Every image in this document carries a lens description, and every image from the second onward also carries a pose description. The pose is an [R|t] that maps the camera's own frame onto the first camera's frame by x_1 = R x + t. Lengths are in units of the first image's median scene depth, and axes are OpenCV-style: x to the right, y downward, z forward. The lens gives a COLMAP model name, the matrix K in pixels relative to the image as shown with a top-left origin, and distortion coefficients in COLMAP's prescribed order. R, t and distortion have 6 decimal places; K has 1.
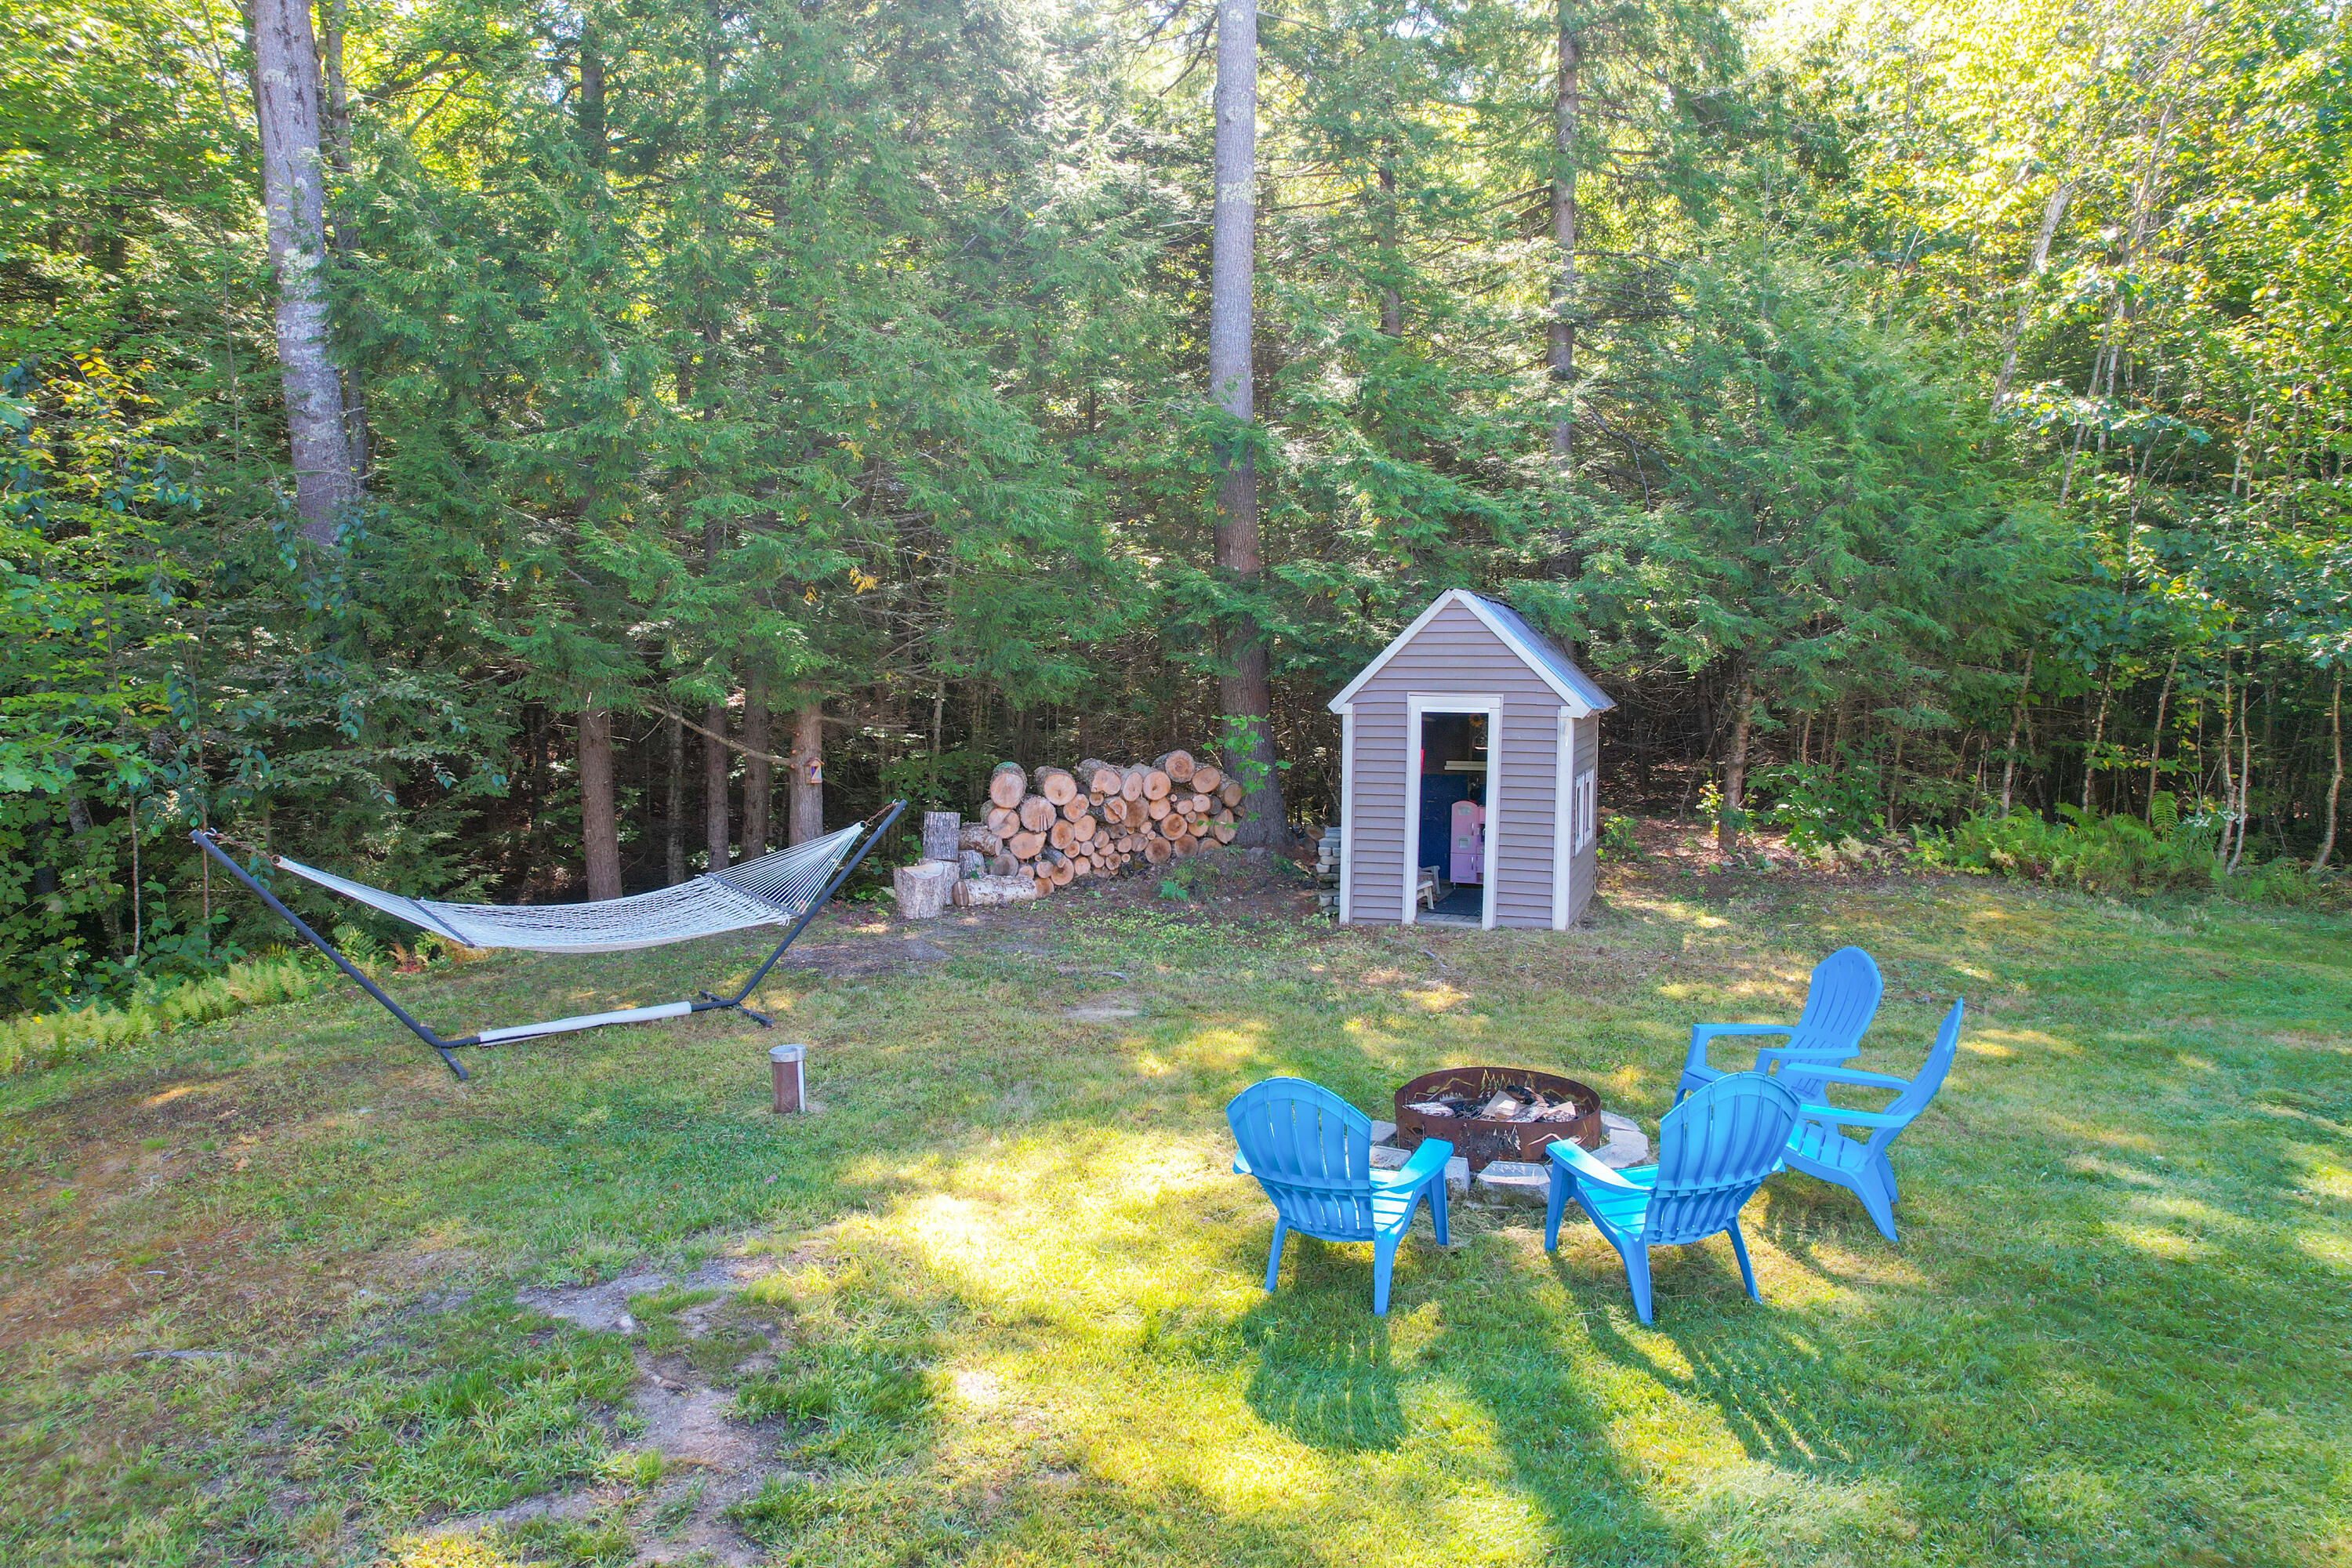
lens RADIAL K [[1498.2, 0, 1165.2], [0, 1498.2, 776.4], [0, 0, 1]] dist [-0.077794, 0.069083]
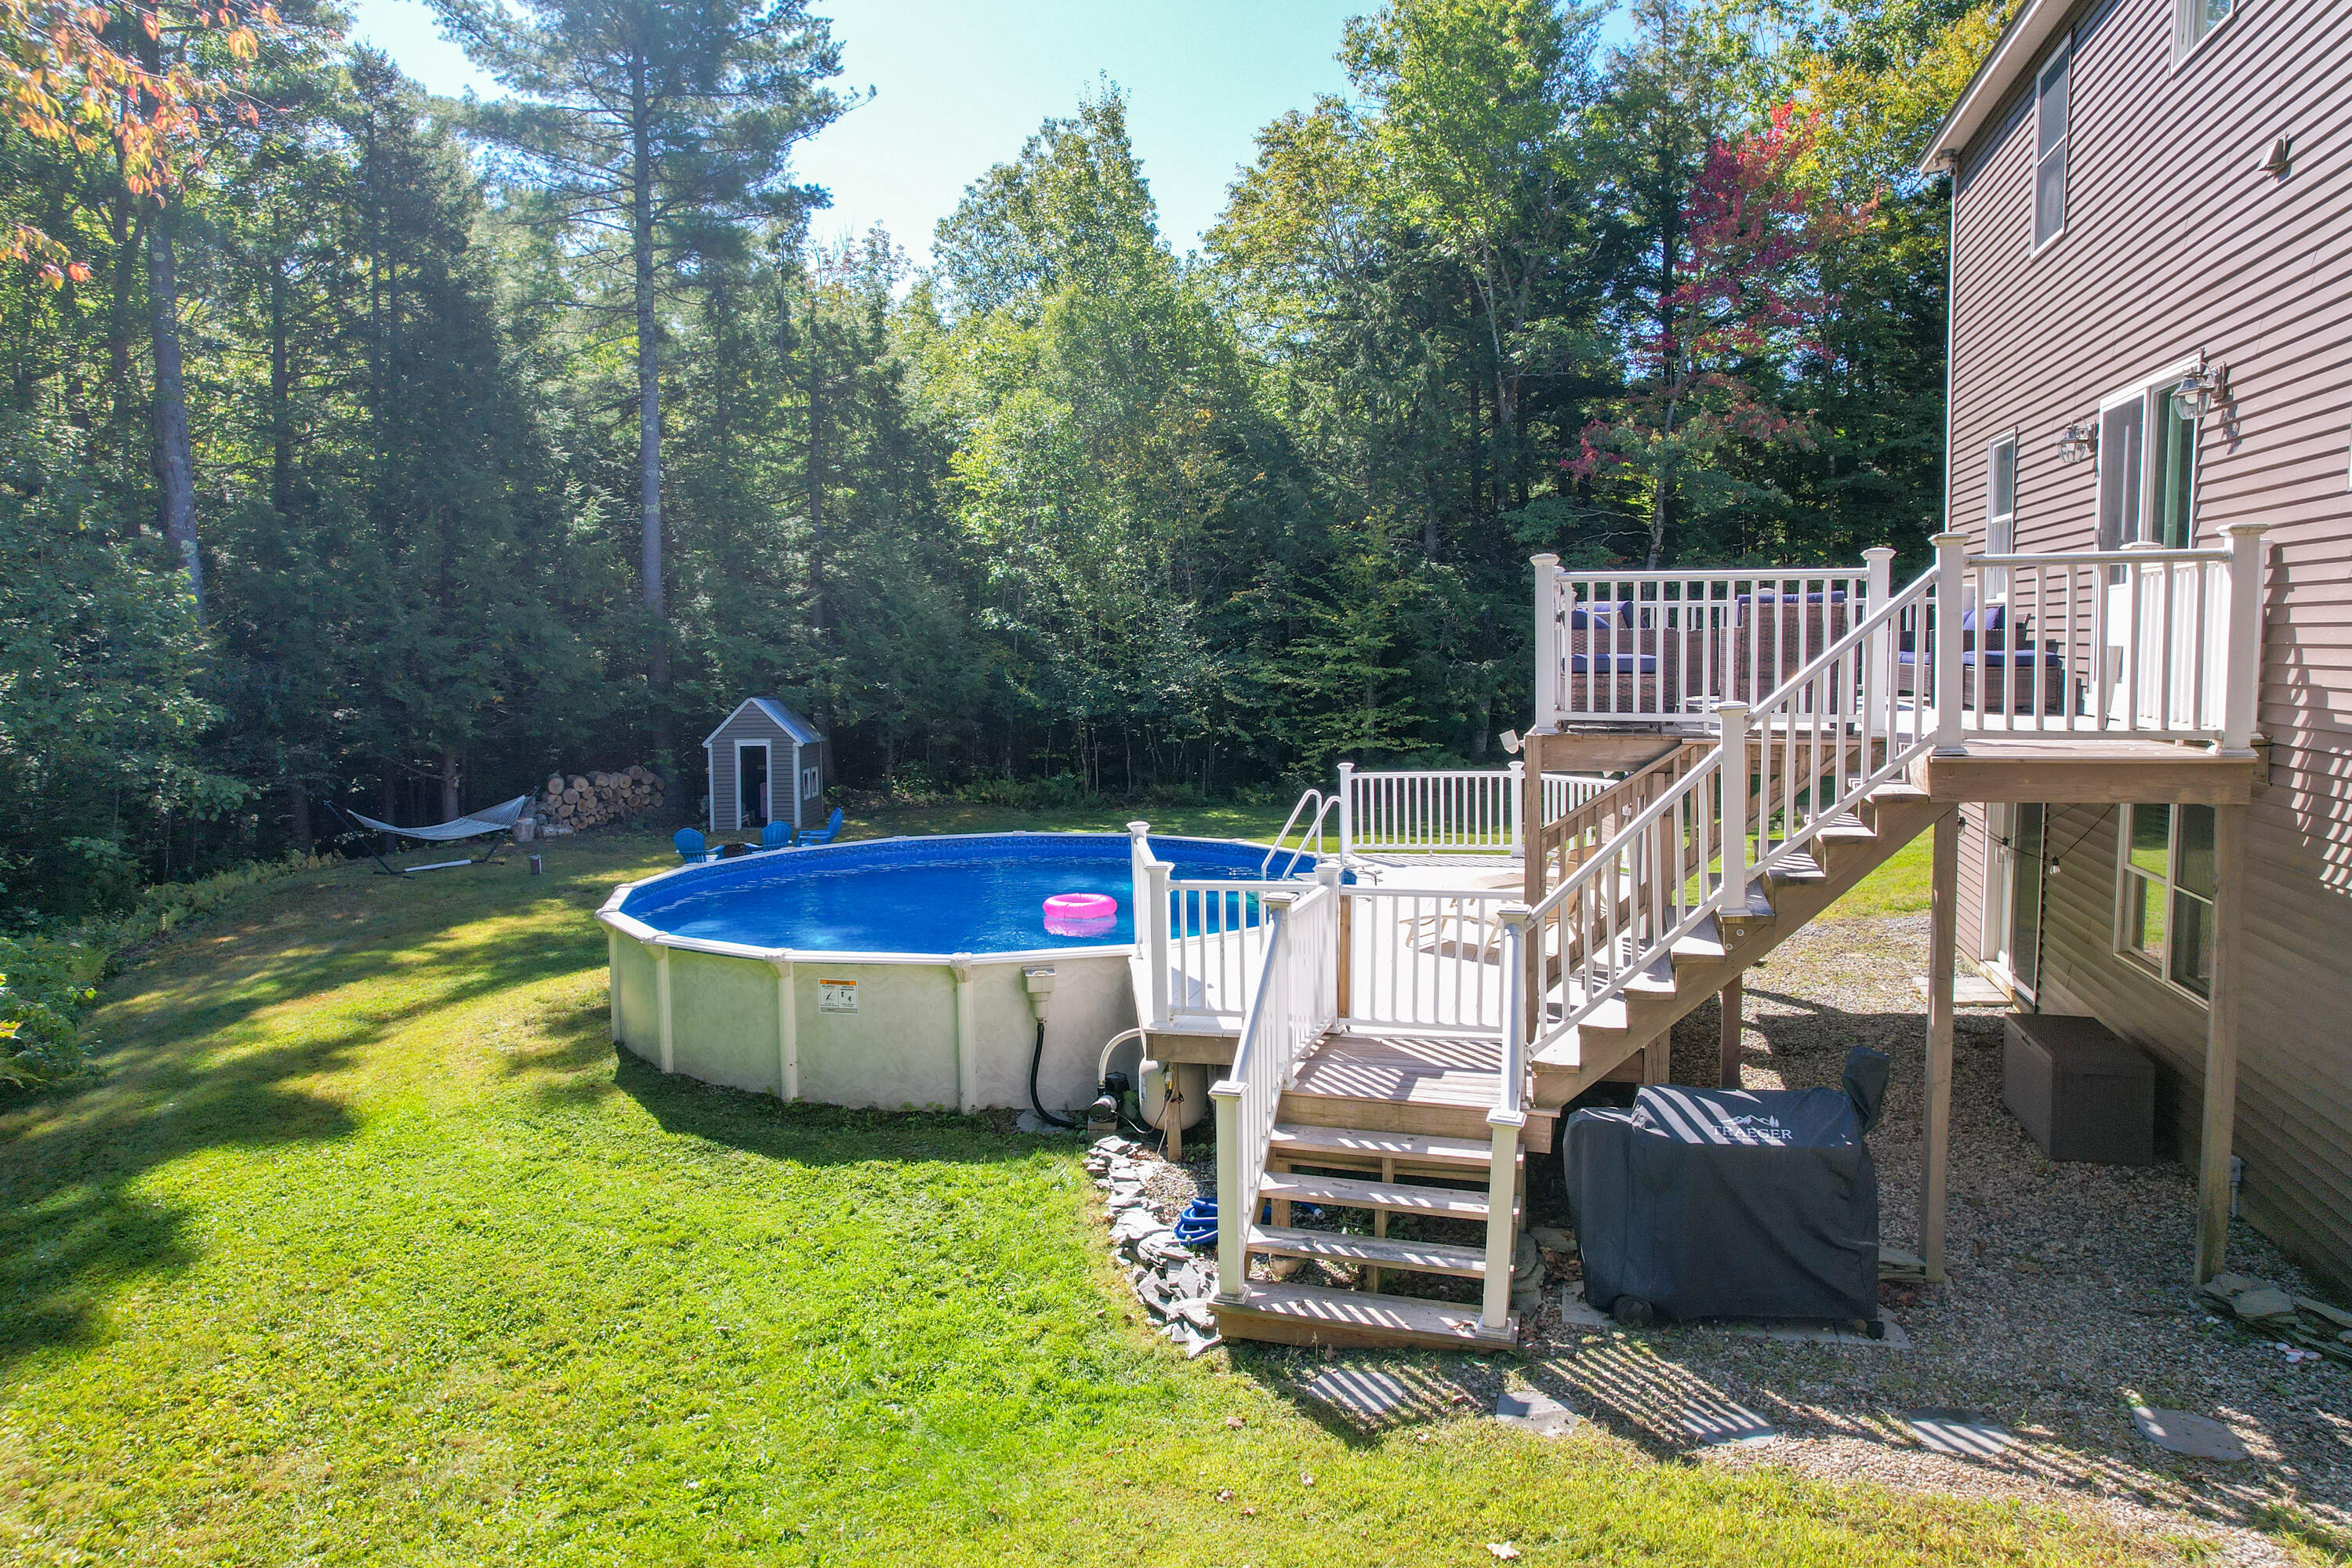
lens RADIAL K [[1498.2, 0, 1165.2], [0, 1498.2, 776.4], [0, 0, 1]] dist [-0.077794, 0.069083]
pose [[0.925723, -0.039388, 0.376145, -0.098108], [0.041652, 0.999130, 0.002113, 0.028597], [-0.375901, 0.013711, 0.926558, -1.411091]]
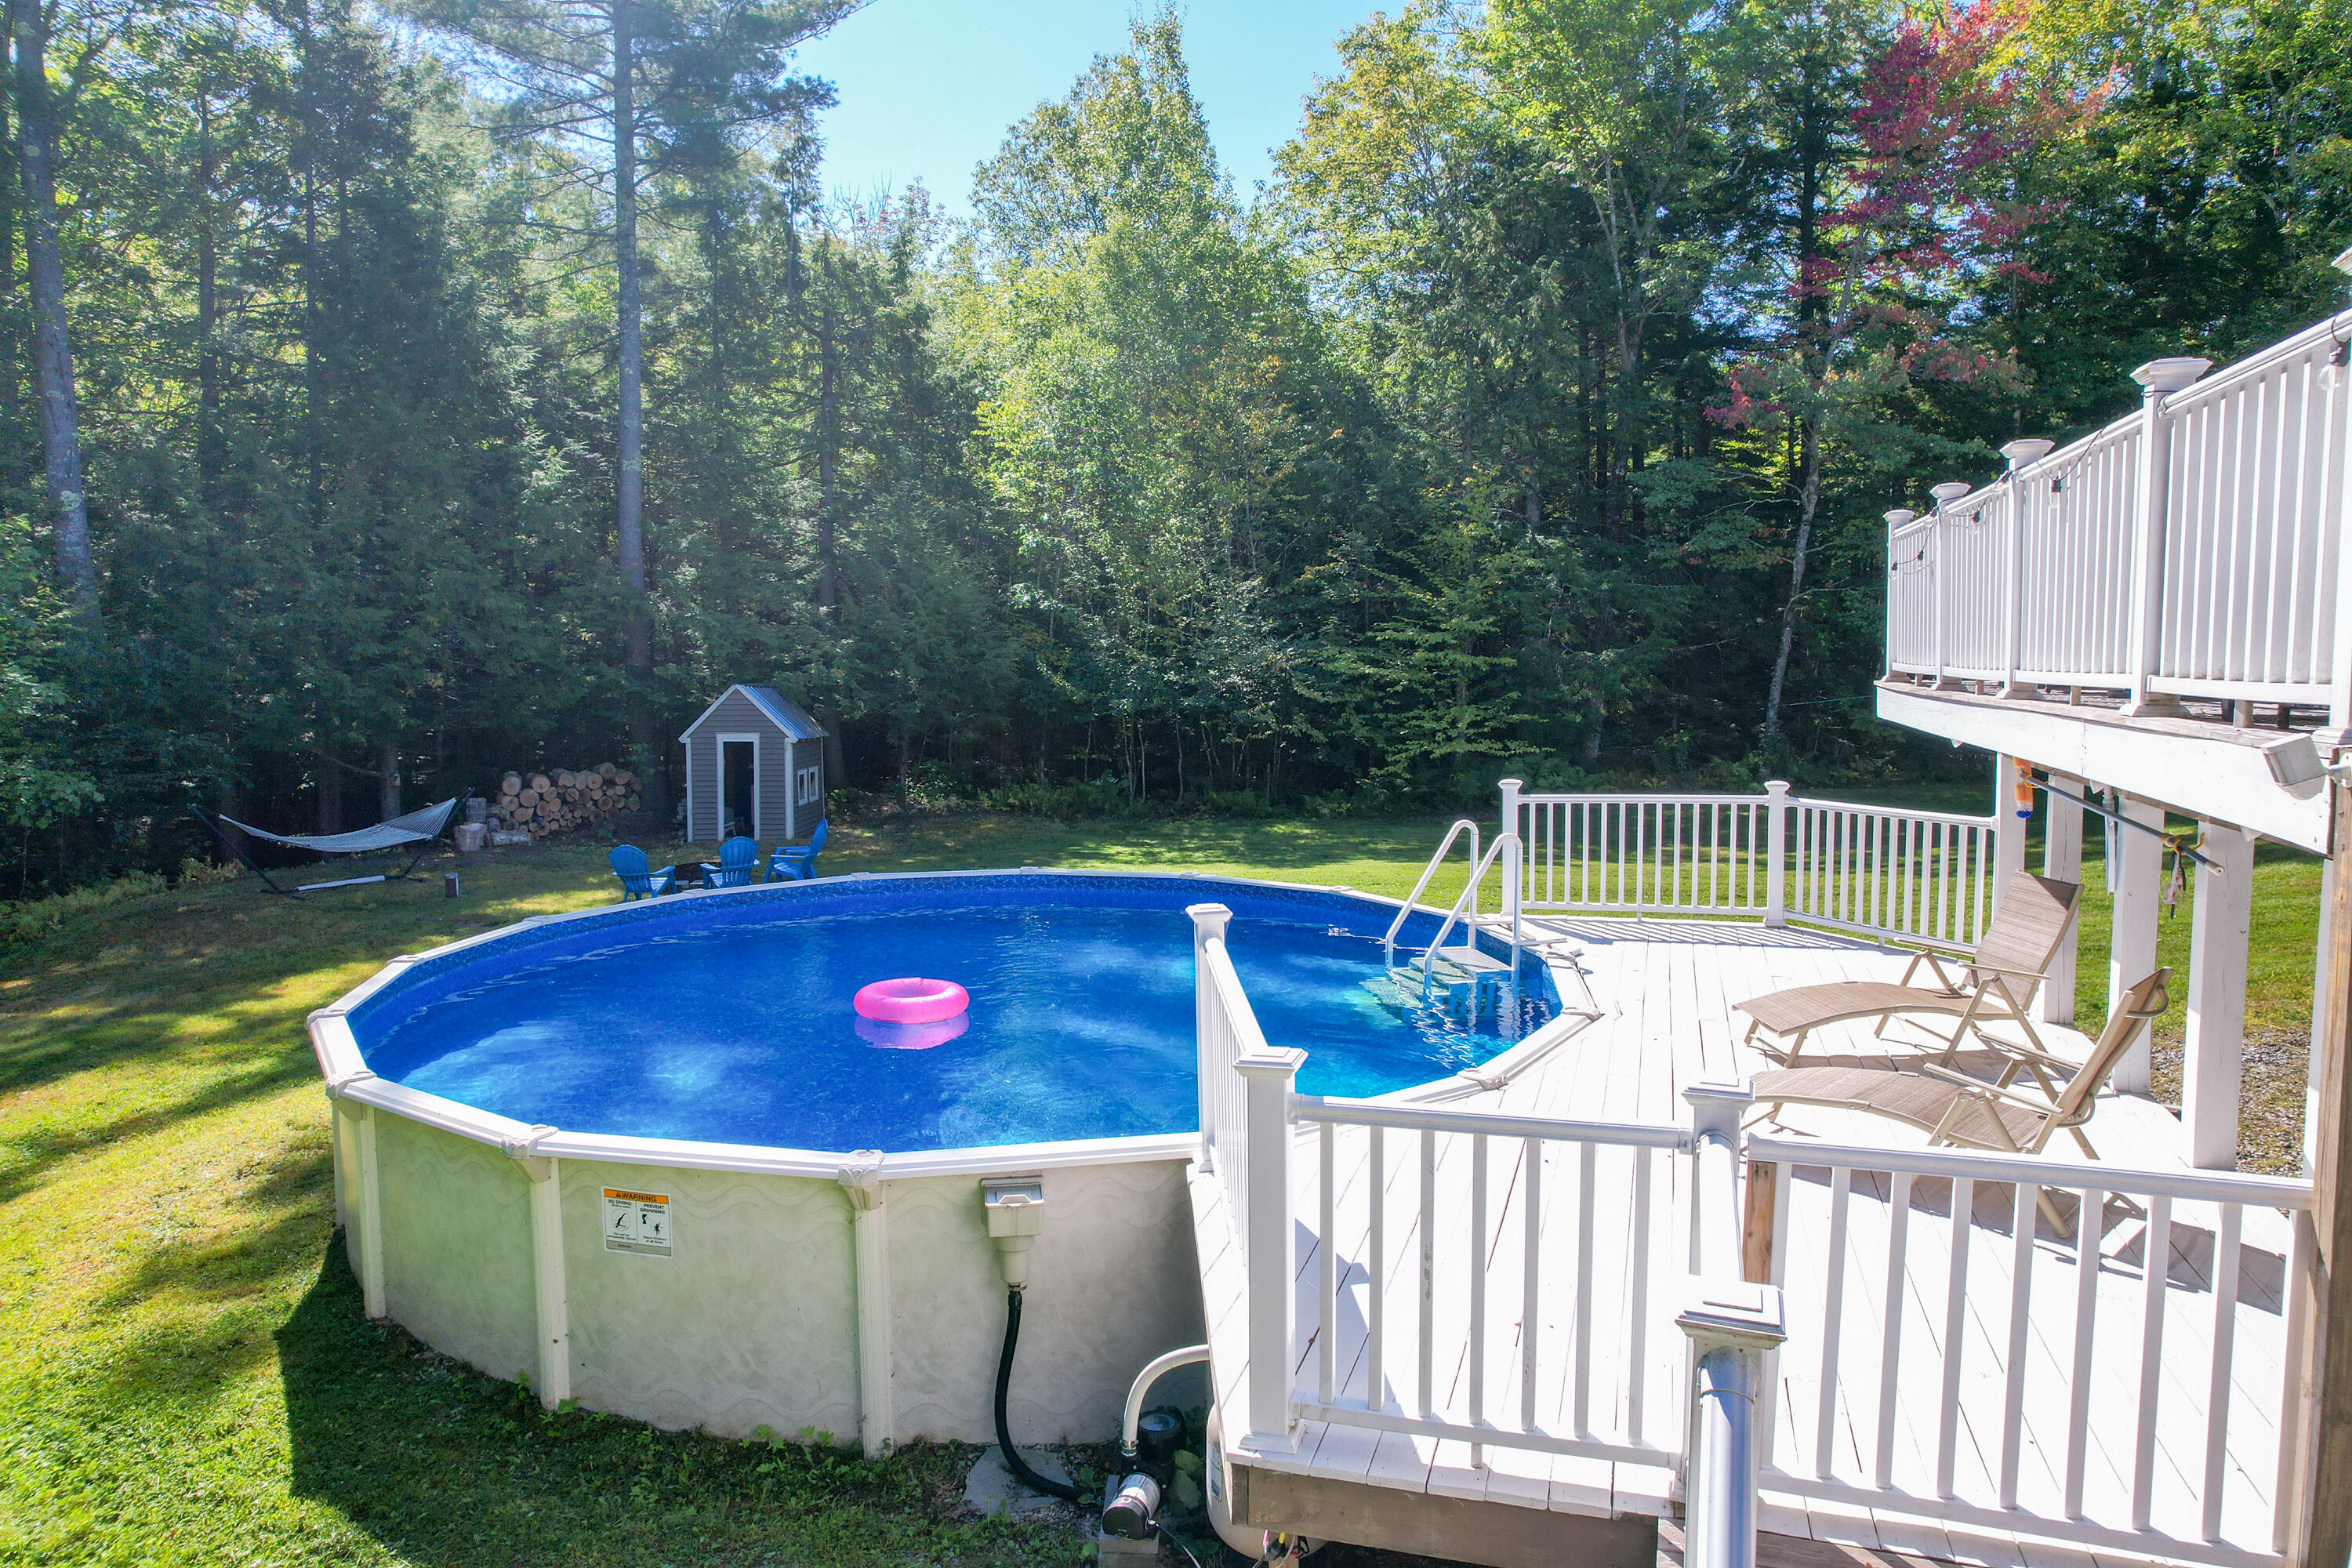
lens RADIAL K [[1498.2, 0, 1165.2], [0, 1498.2, 776.4], [0, 0, 1]] dist [-0.077794, 0.069083]
pose [[0.938049, -0.028811, 0.345302, 0.025085], [0.029926, 0.999550, 0.002101, 0.018736], [-0.345207, 0.008362, 0.938489, -1.076933]]
